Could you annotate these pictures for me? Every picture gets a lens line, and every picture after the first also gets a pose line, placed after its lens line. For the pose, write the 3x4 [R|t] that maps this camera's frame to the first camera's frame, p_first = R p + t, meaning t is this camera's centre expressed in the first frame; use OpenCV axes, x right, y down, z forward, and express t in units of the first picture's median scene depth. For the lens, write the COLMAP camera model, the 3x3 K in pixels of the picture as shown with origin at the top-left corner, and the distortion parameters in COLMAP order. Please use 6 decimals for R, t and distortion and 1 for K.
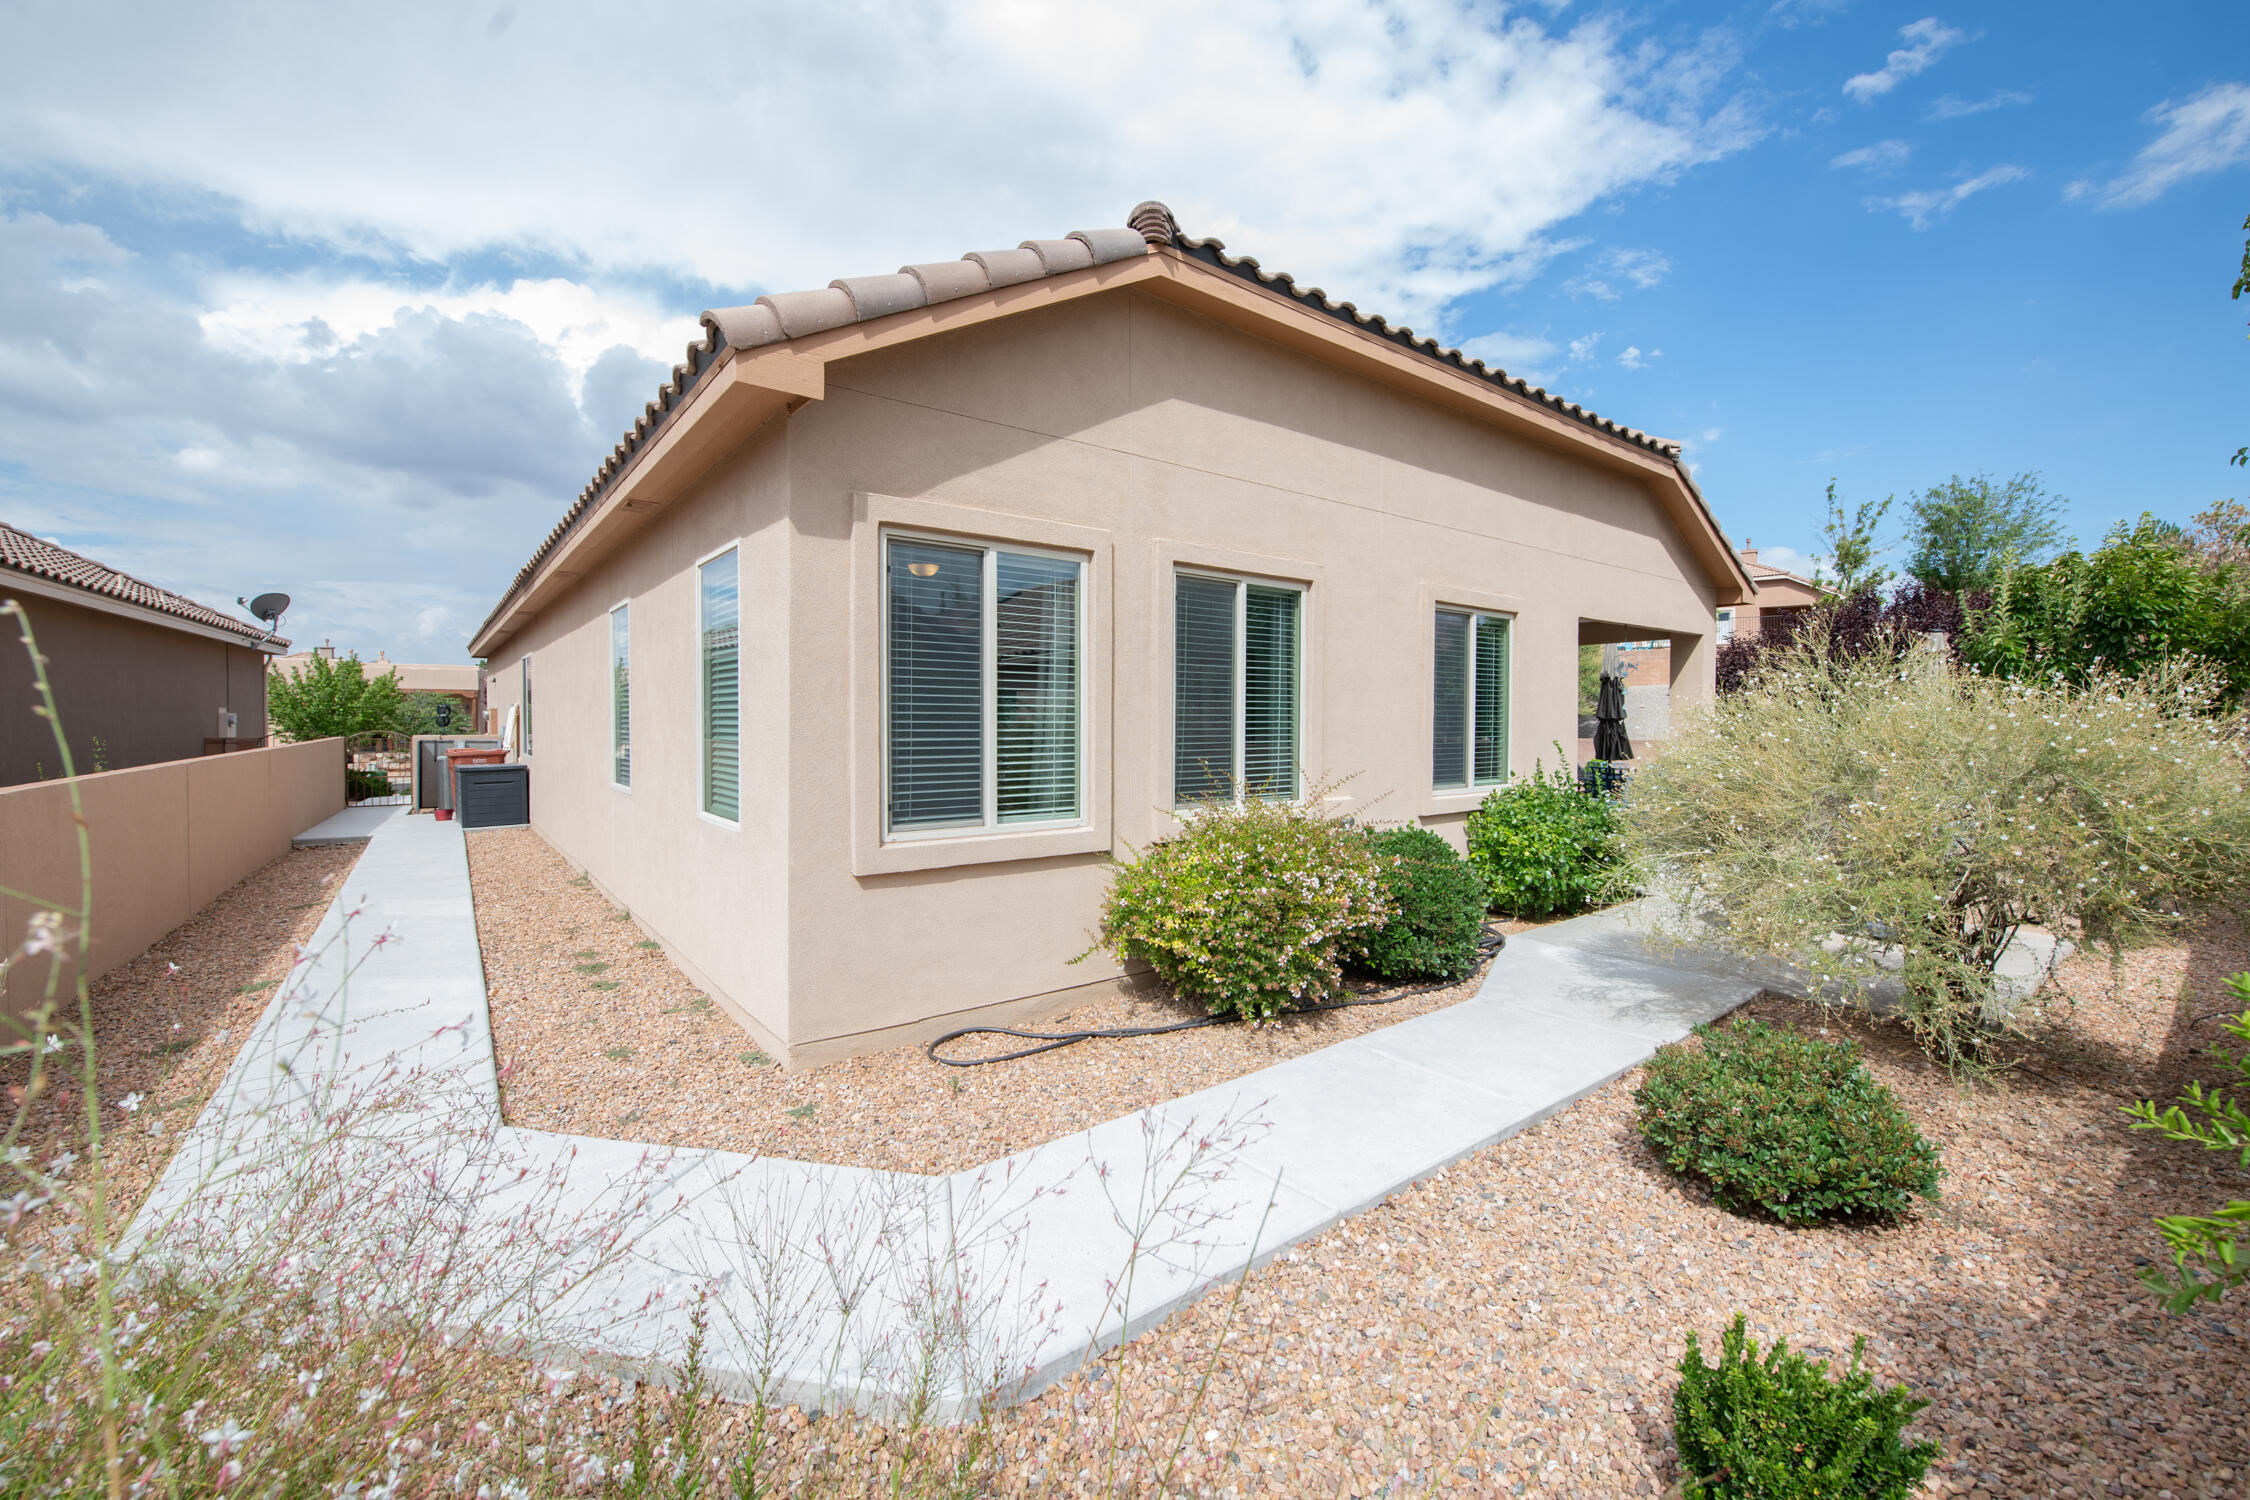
lens RADIAL K [[908.7, 0, 1137.7], [0, 908.7, 738.1], [0, 0, 1]] dist [-0.015648, -0.000471]
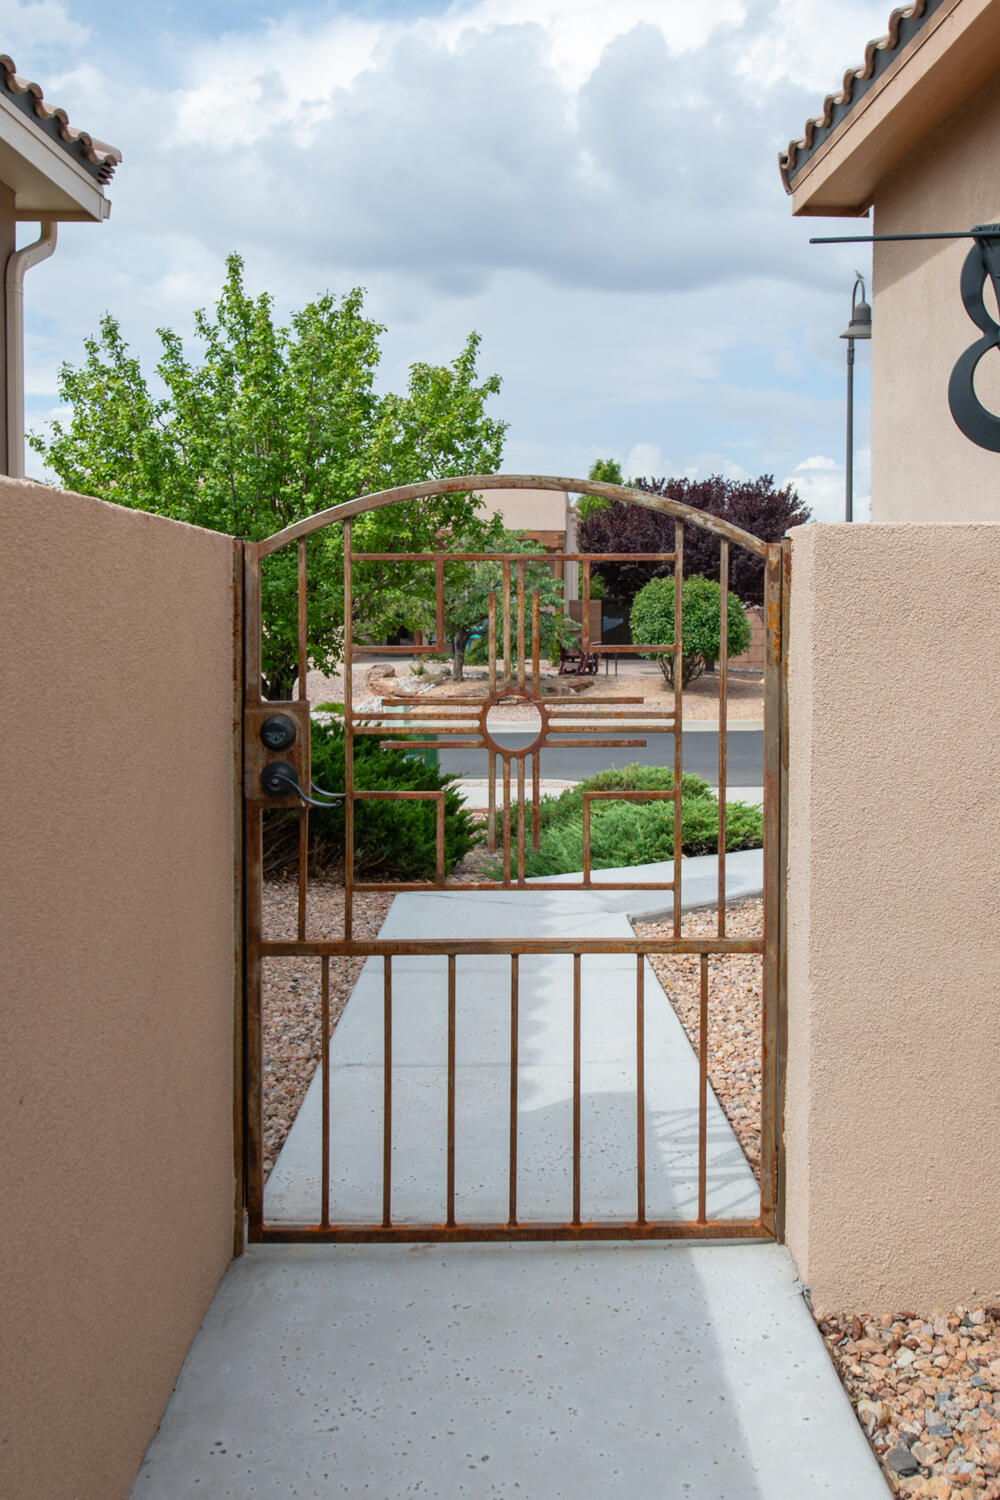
lens RADIAL K [[1464.4, 0, 499.3], [0, 1464.4, 750.0], [0, 0, 1]] dist [0.005063, 0.000000]
pose [[0.823781, 0.052079, -0.564512, -0.601486], [-0.002401, 0.996083, 0.088390, 0.002324], [0.566904, -0.071458, 0.820679, 0.678853]]
